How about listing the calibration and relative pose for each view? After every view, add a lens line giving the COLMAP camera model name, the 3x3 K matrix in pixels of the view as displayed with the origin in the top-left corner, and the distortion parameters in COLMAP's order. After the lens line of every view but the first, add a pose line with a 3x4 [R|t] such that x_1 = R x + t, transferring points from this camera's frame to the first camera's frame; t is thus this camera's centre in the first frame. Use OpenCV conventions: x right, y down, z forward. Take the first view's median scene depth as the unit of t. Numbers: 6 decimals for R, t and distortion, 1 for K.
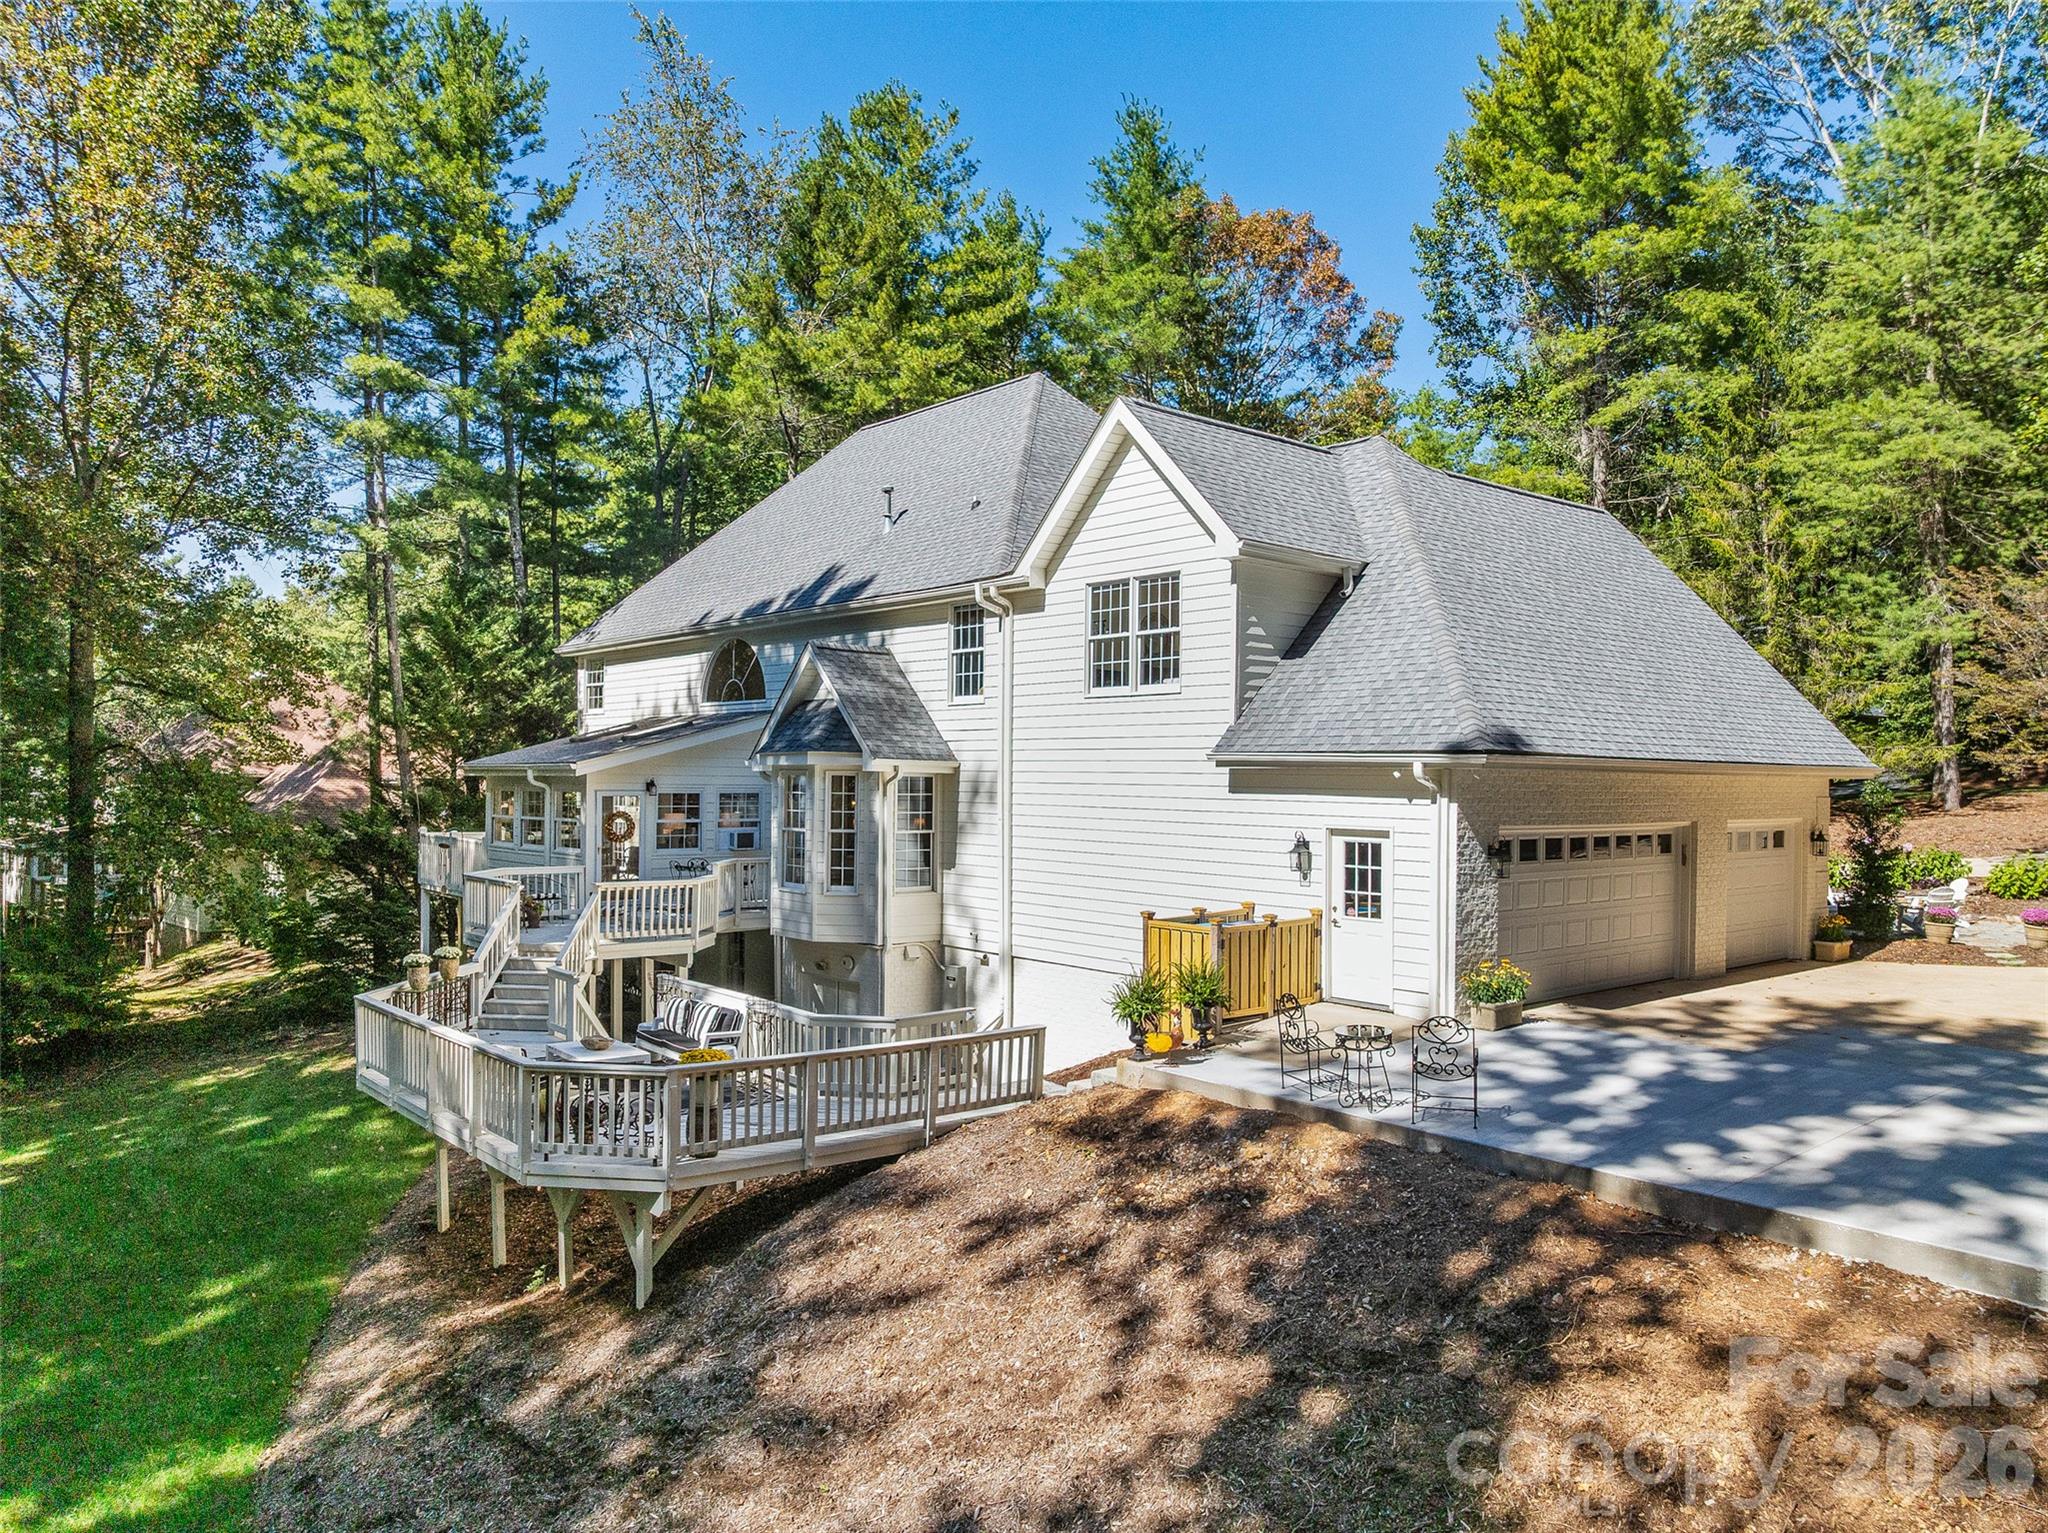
lens RADIAL K [[1410.8, 0, 1040.5], [0, 1410.8, 759.1], [0, 0, 1]] dist [-0.034852, -0.004981]
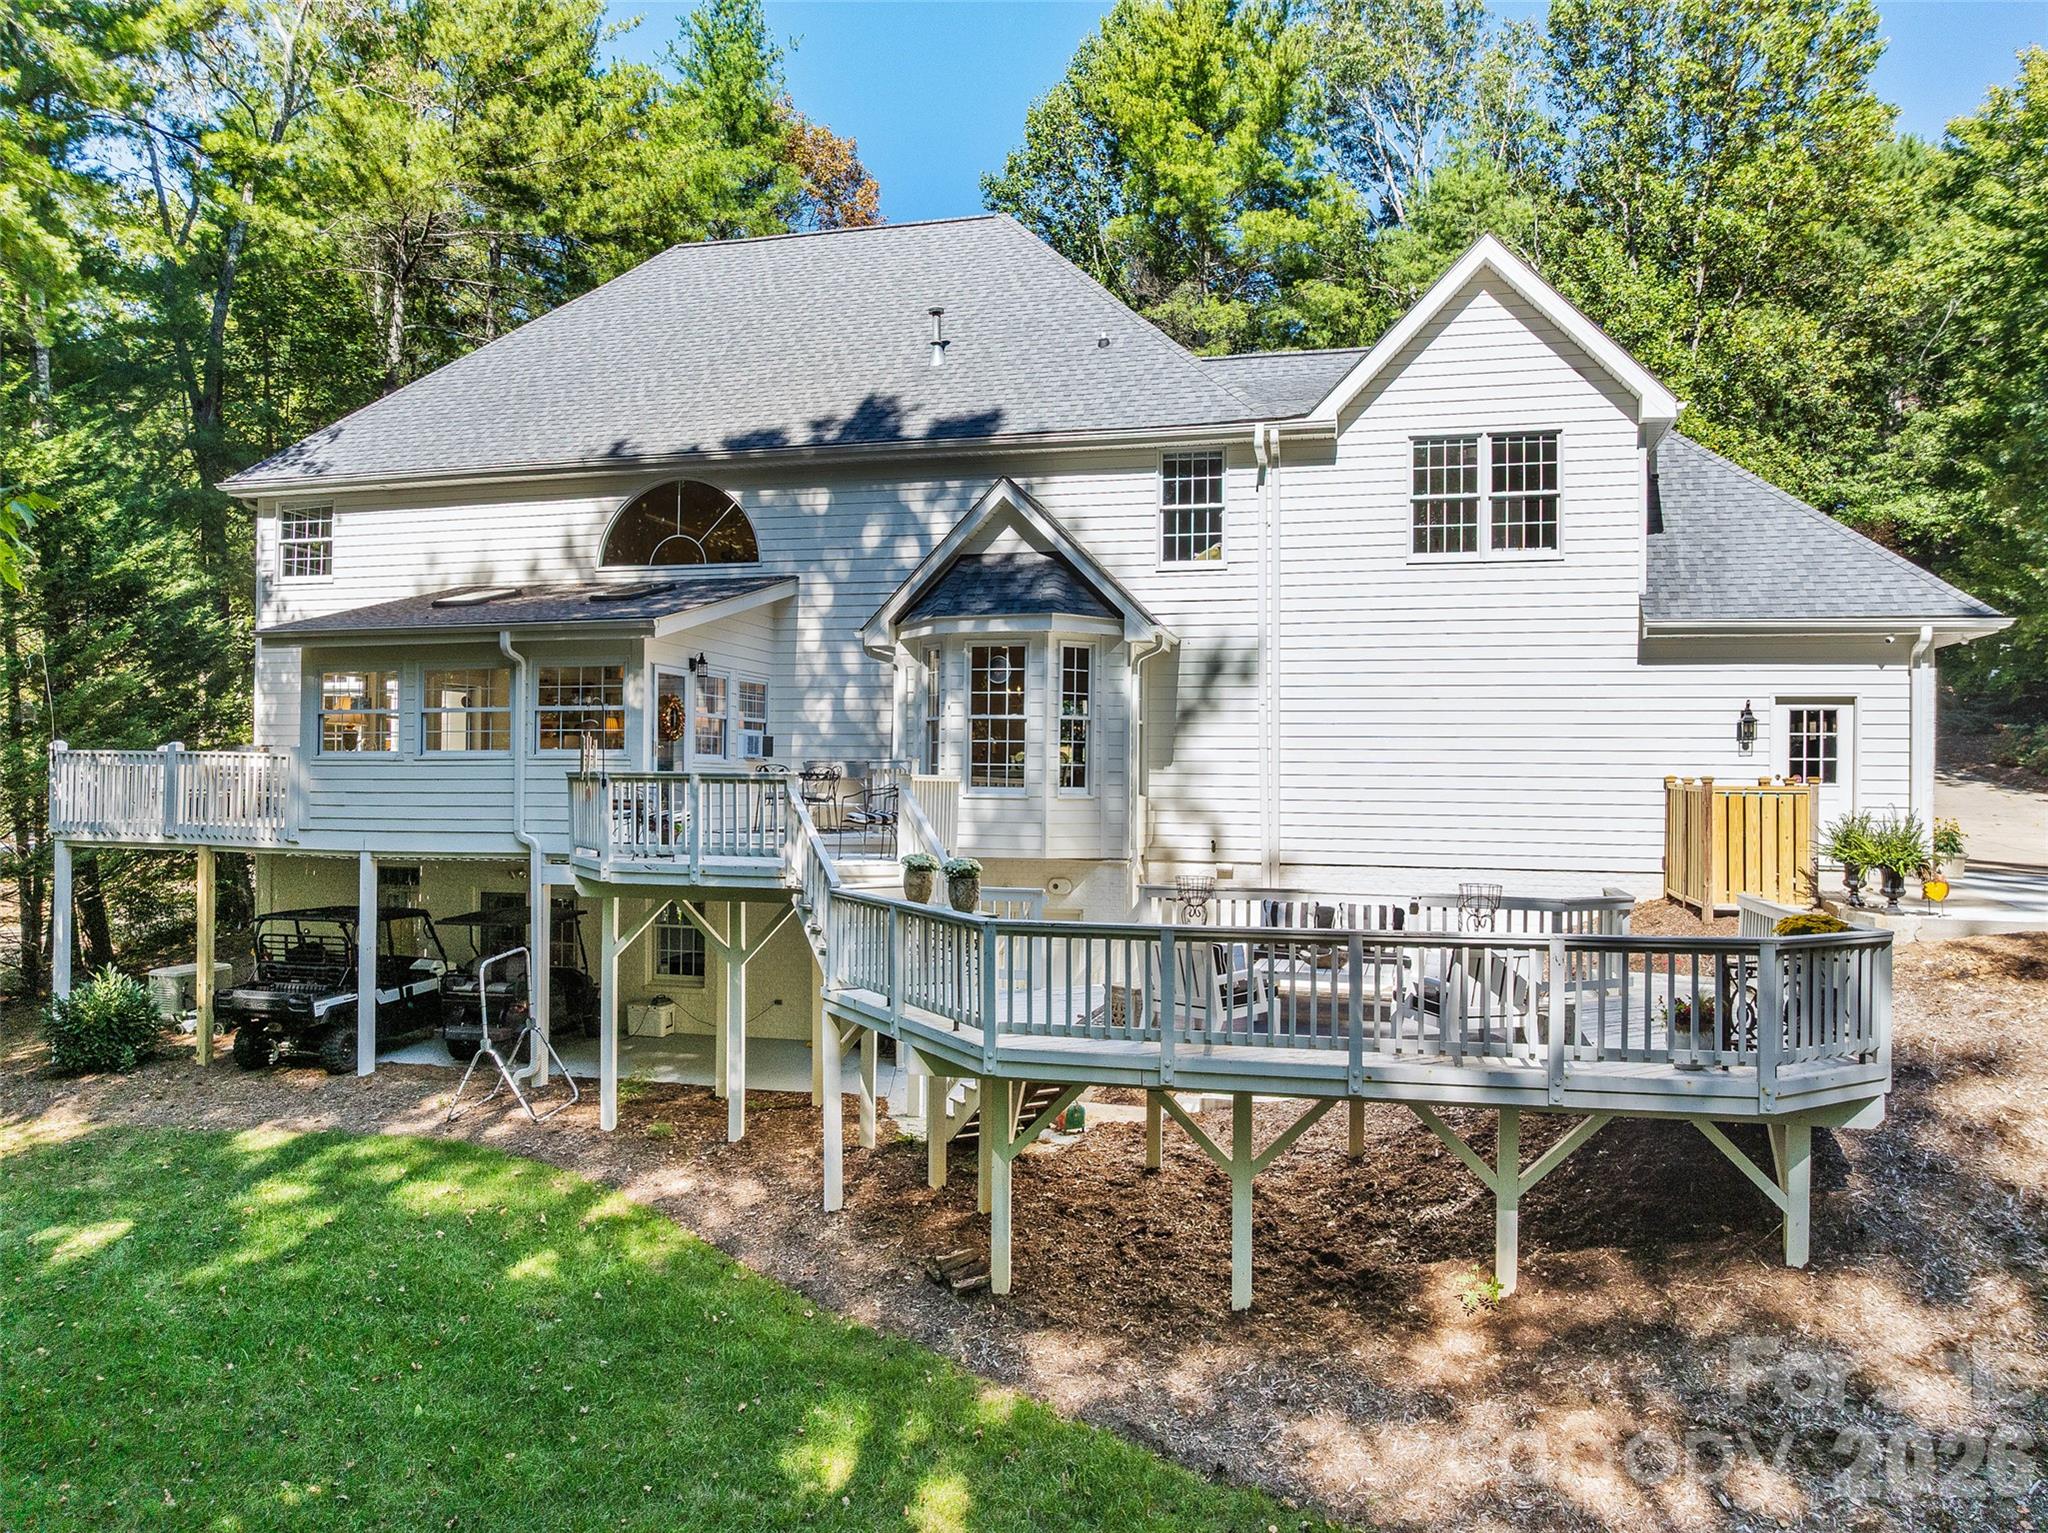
lens RADIAL K [[1410.8, 0, 1016.5], [0, 1410.8, 764.3], [0, 0, 1]] dist [-0.034852, -0.004981]
pose [[0.828512, 0.003080, 0.559962, -0.656004], [-0.007788, 0.999952, 0.006022, 0.078254], [-0.559916, -0.009351, 0.828496, 0.390535]]
